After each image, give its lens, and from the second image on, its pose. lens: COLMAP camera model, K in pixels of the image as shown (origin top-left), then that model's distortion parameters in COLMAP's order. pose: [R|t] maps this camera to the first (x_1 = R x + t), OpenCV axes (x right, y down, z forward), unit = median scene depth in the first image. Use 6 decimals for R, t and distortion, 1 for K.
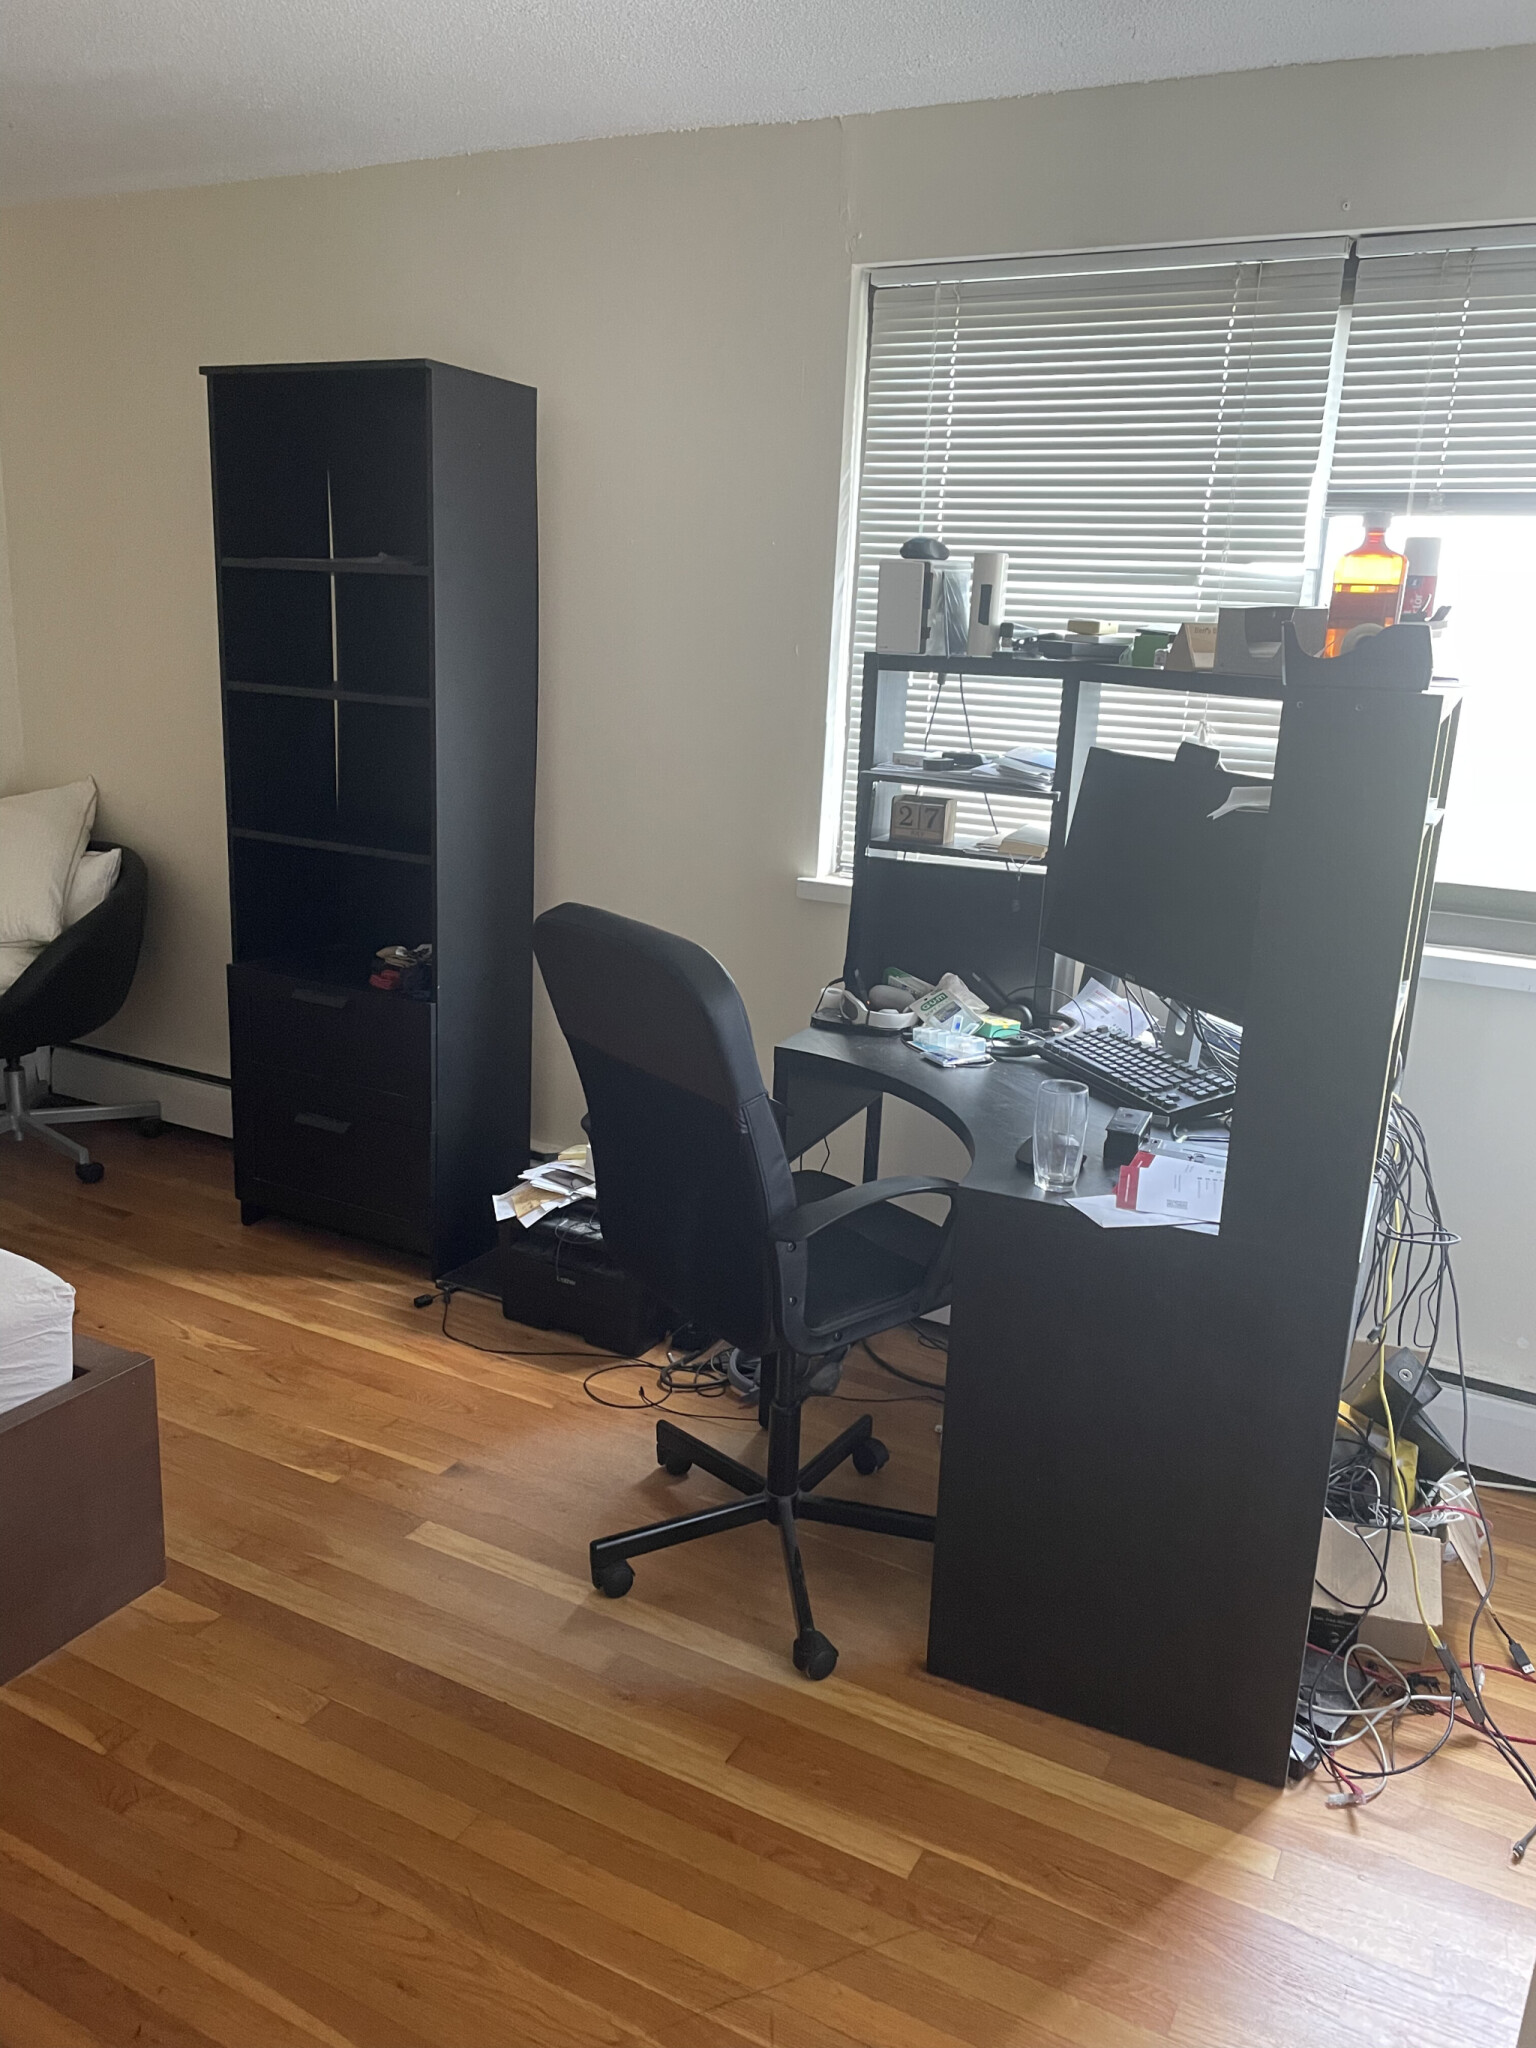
lens RADIAL K [[1517.2, 0, 770.7], [0, 1517.2, 1028.2], [0, 0, 1]] dist [0.098633, -0.131590]
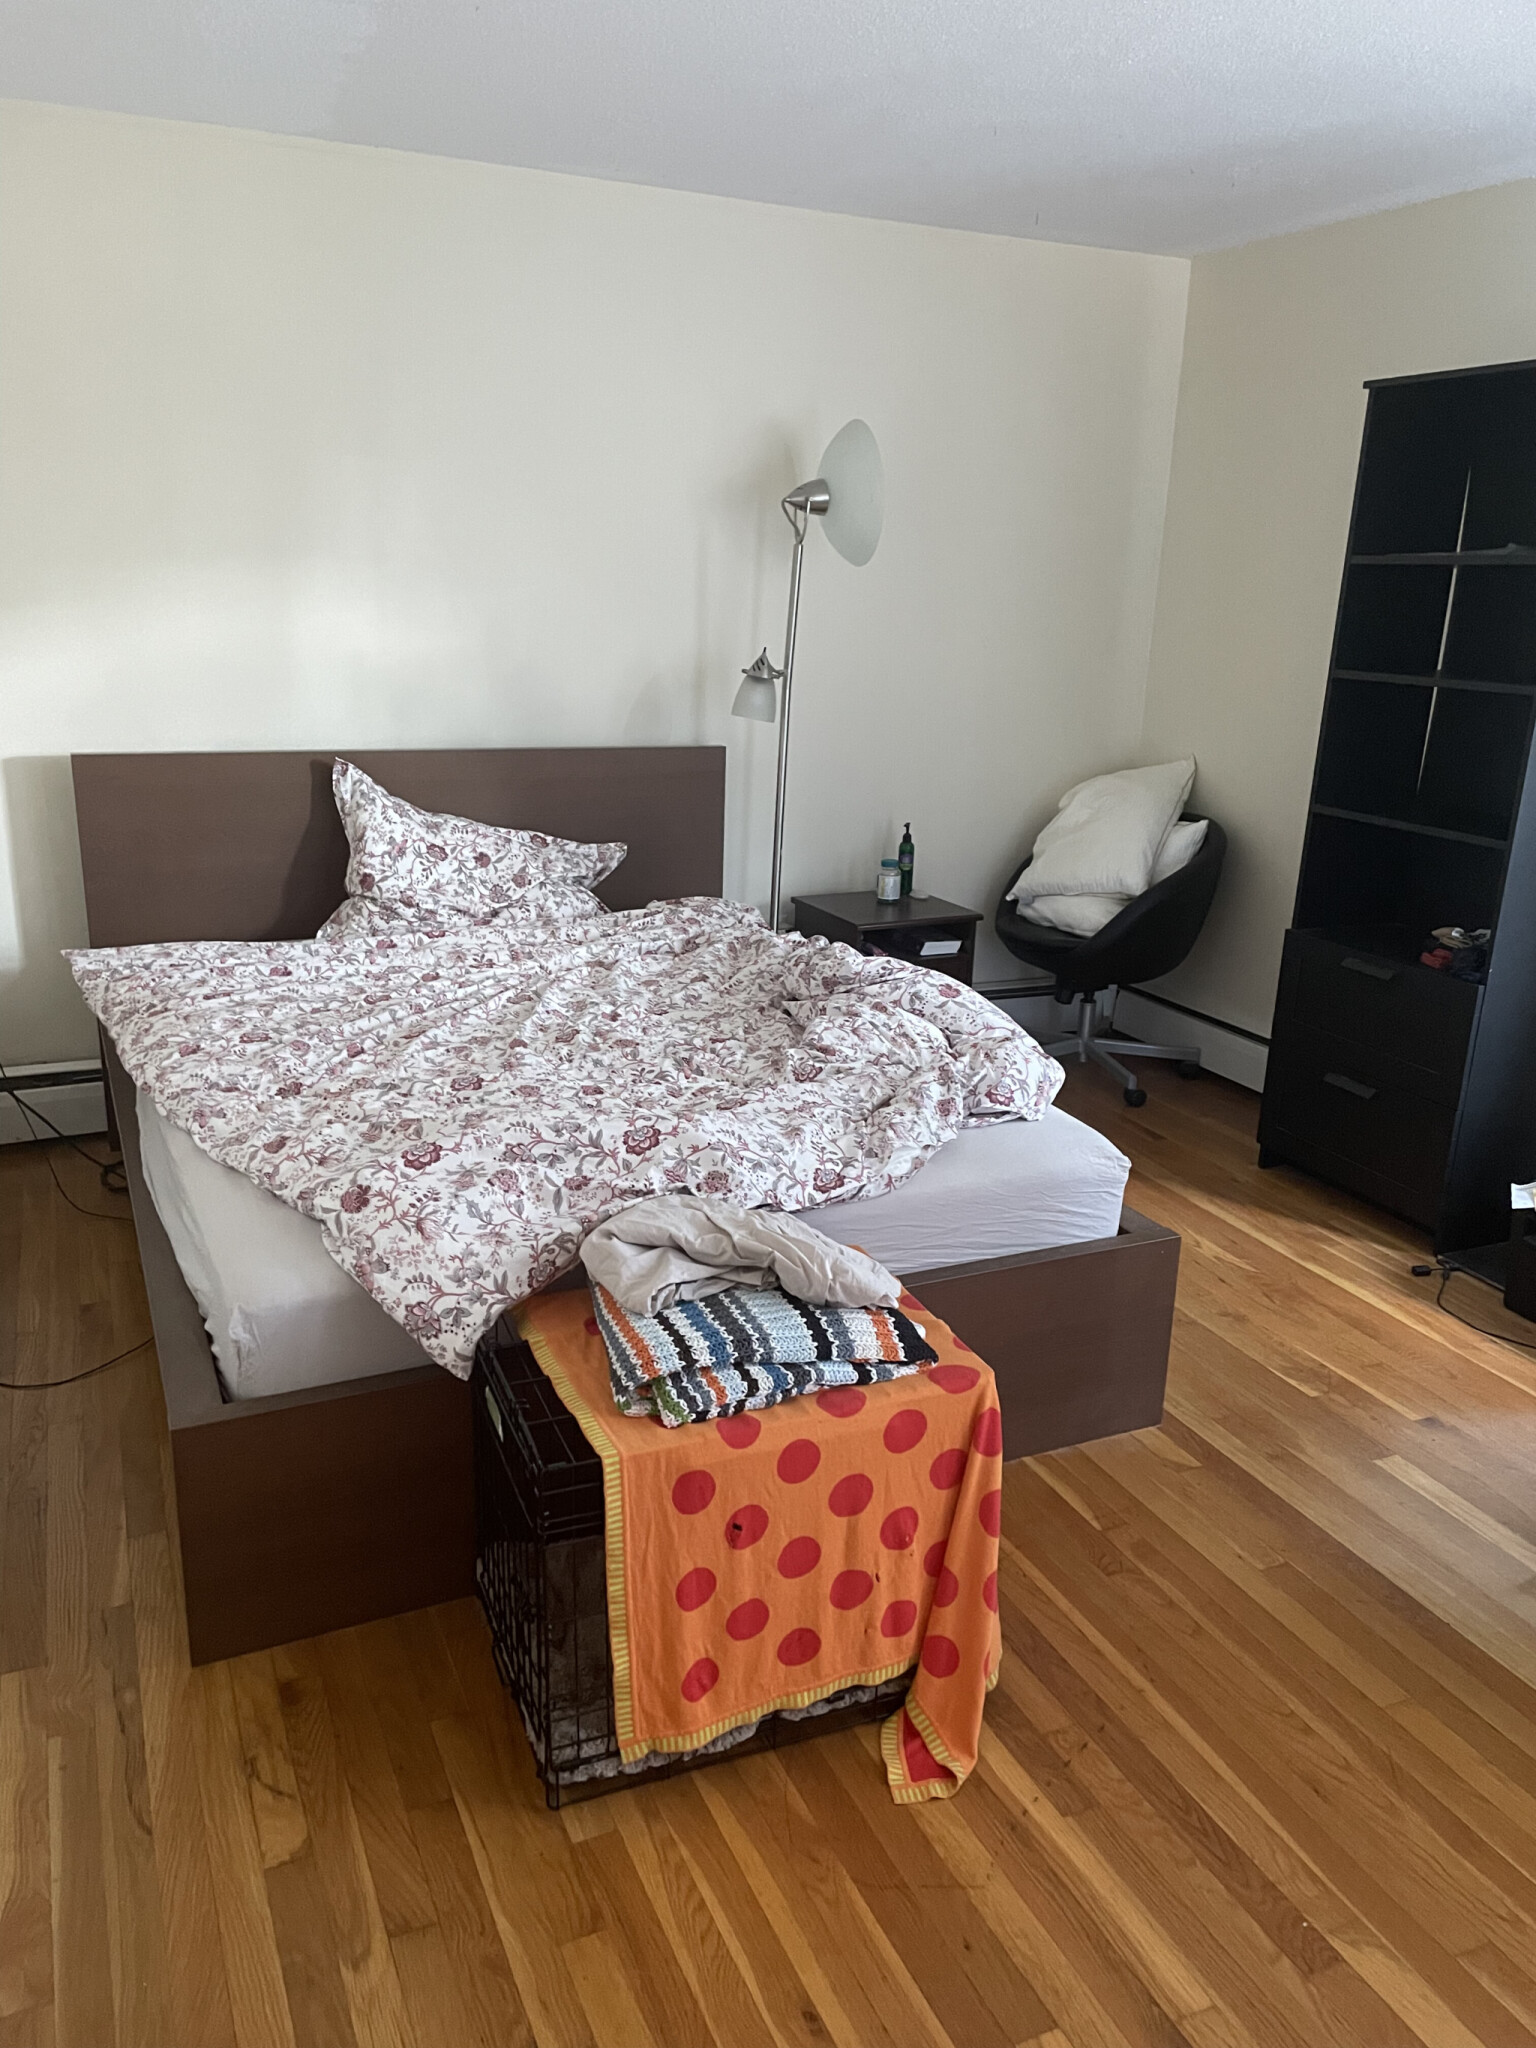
lens RADIAL K [[1517.2, 0, 770.7], [0, 1517.2, 1028.2], [0, 0, 1]] dist [0.098633, -0.131590]
pose [[0.788302, 0.153990, -0.595707, 0.020413], [-0.153049, 0.986820, 0.052561, 0.029979], [0.595949, 0.049738, 0.801480, -0.103686]]
